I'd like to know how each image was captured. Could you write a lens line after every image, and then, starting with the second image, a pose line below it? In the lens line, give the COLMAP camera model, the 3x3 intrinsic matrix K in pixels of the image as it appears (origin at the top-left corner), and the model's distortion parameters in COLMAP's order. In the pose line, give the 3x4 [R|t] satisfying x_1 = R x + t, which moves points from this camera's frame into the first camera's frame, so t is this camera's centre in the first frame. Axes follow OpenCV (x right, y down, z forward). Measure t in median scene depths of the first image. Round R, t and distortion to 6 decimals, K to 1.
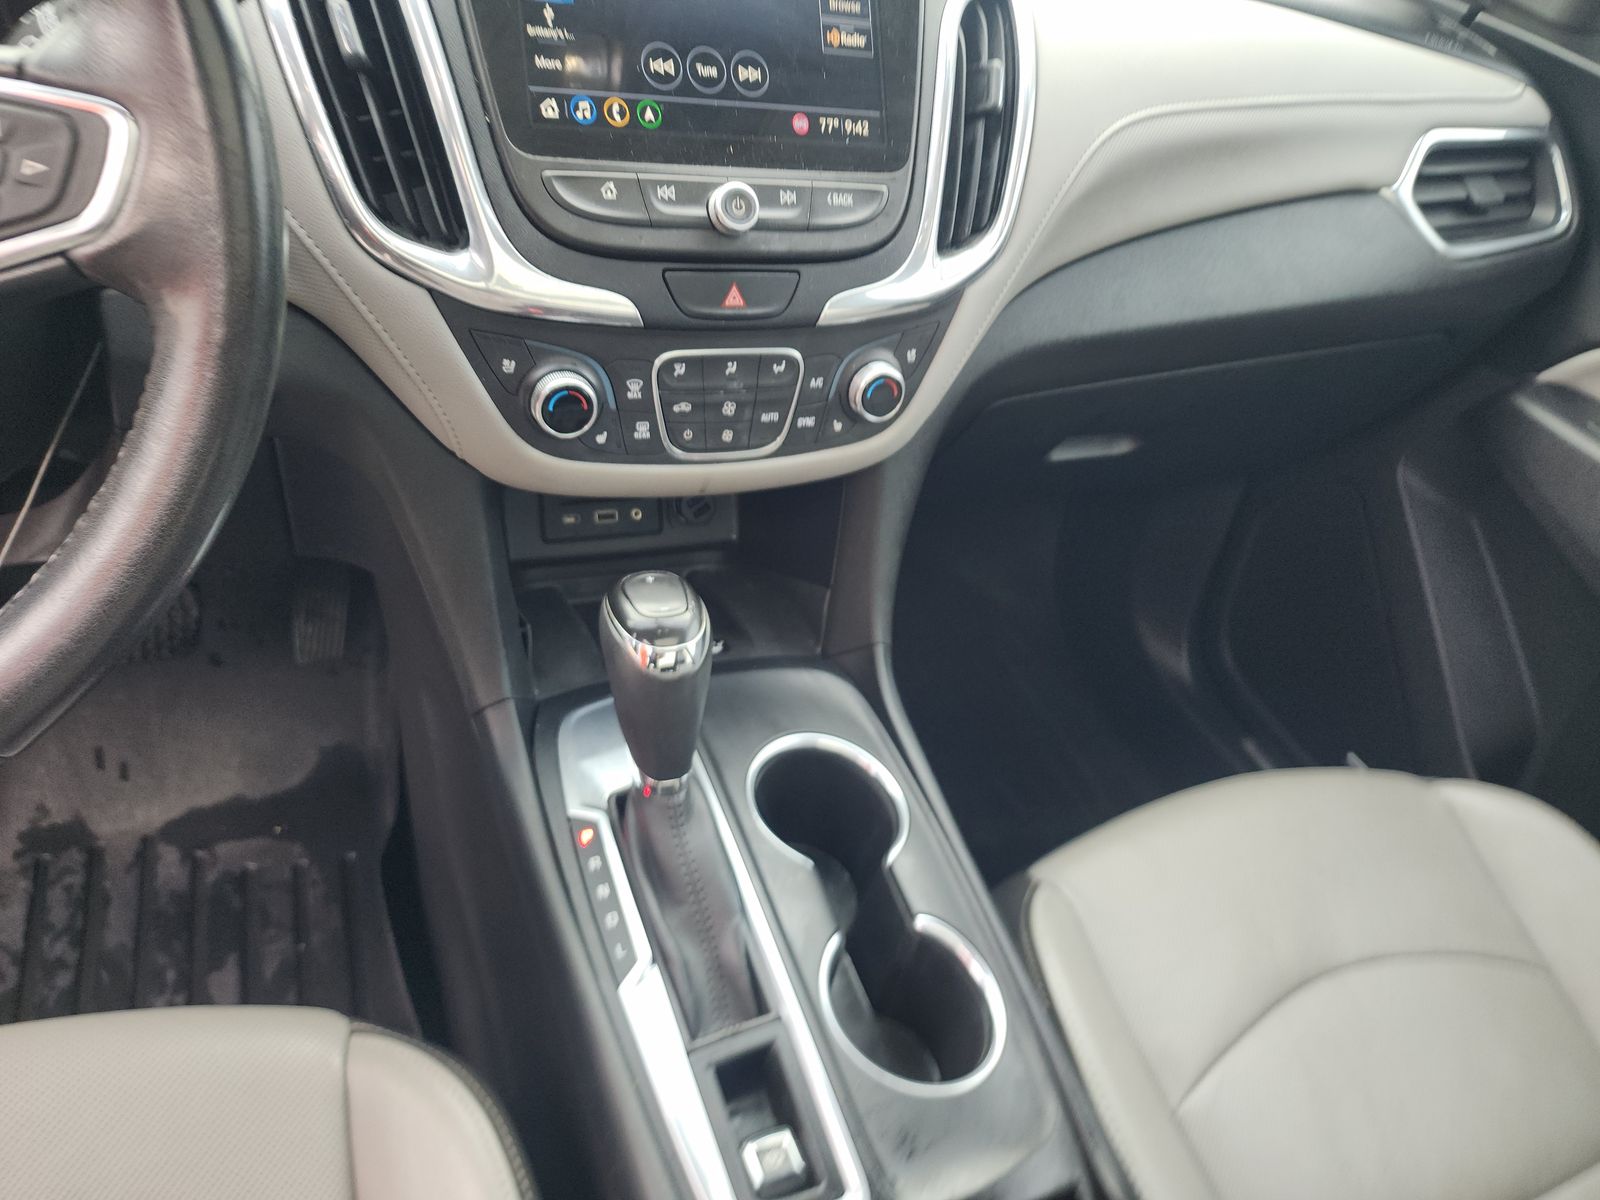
lens RADIAL K [[1096.5, 0, 801.8], [0, 1096.5, 583.9], [0, 0, 1]] dist [0.024354, -0.031219]
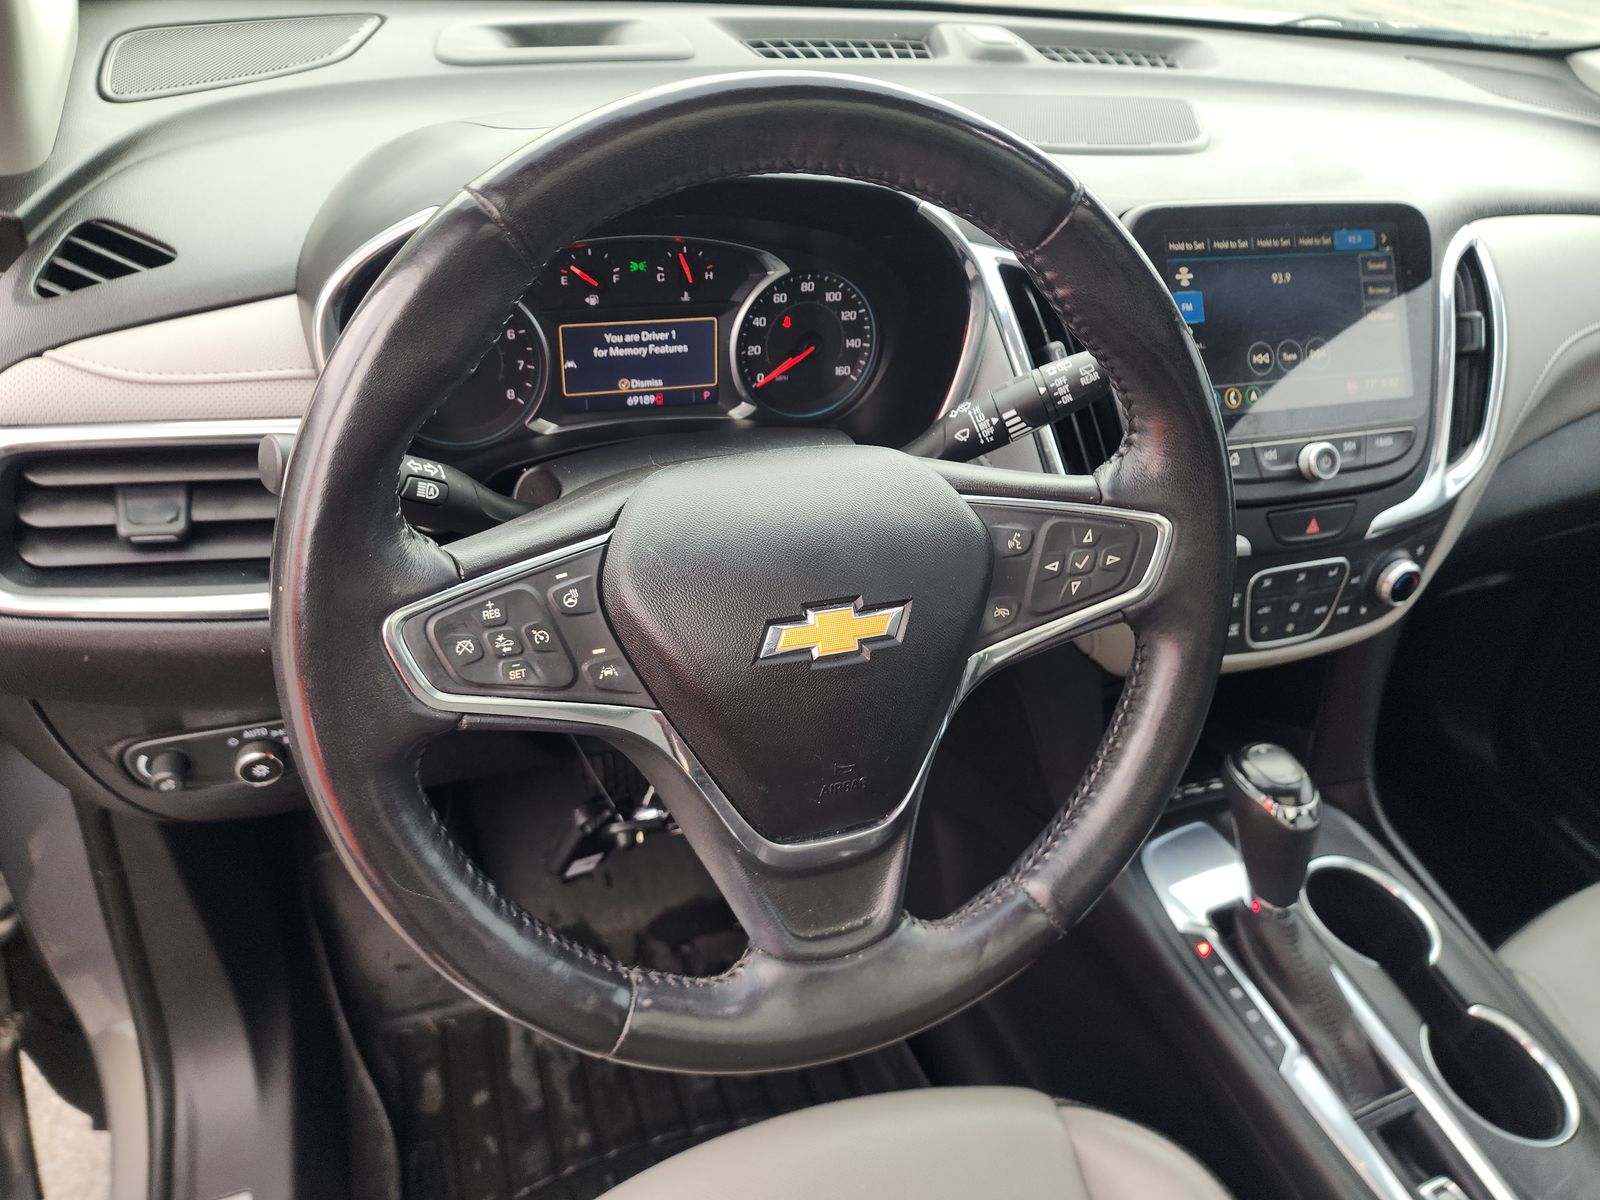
lens RADIAL K [[1096.5, 0, 804.9], [0, 1096.5, 611.8], [0, 0, 1]] dist [0.024354, -0.031219]
pose [[0.996243, -0.044190, -0.074476, -0.560547], [0.042718, 0.998861, -0.021248, -0.158573], [0.075330, 0.017987, 0.996996, -0.326822]]
